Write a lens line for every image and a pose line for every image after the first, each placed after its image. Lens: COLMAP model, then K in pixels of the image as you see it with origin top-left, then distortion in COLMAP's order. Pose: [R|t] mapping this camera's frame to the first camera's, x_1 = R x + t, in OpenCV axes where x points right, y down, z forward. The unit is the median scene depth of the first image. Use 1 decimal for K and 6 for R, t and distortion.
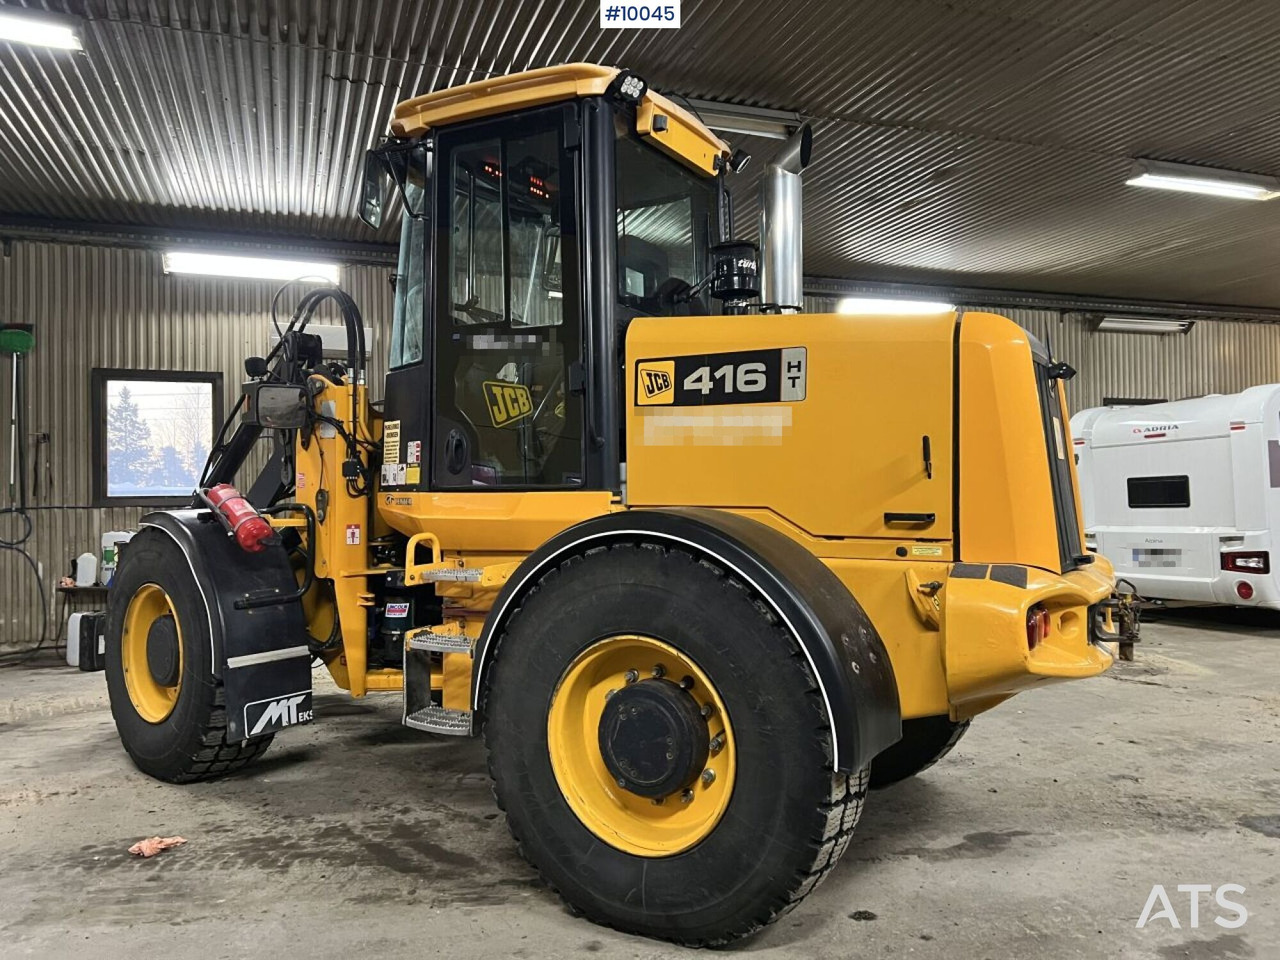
lens RADIAL K [[970.5, 0, 631.3], [0, 970.5, 476.2], [0, 0, 1]] dist [0.087817, -0.128070]
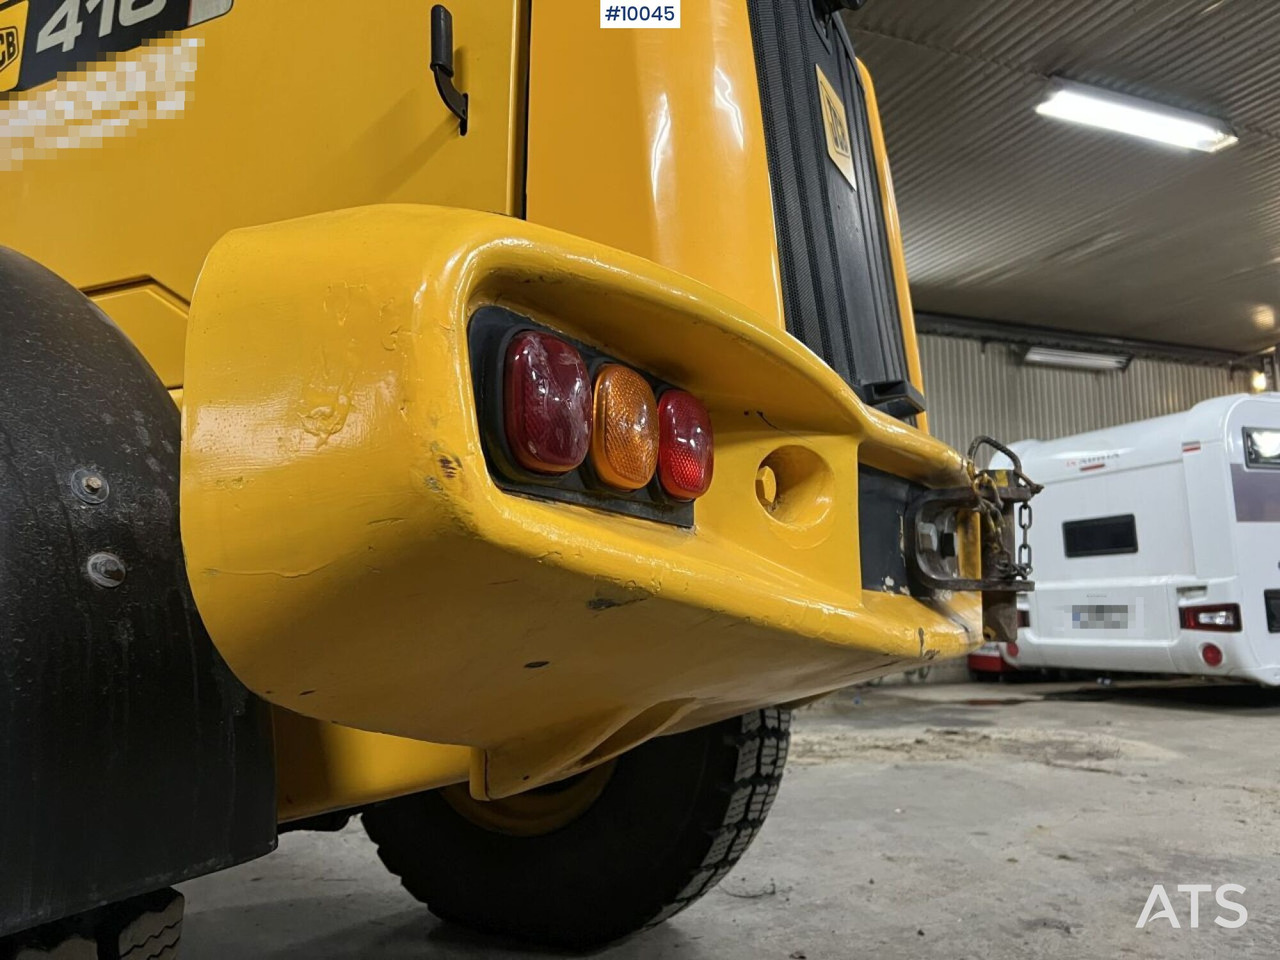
lens RADIAL K [[960.2, 0, 640.0], [0, 960.2, 480.0], [0, 0, 1]] dist [0.030205, -0.061795]
pose [[0.999045, 0.012431, 0.041881, 0.152726], [-0.007759, 0.993910, -0.109924, 0.073871], [-0.042992, 0.109494, 0.993057, 0.276056]]
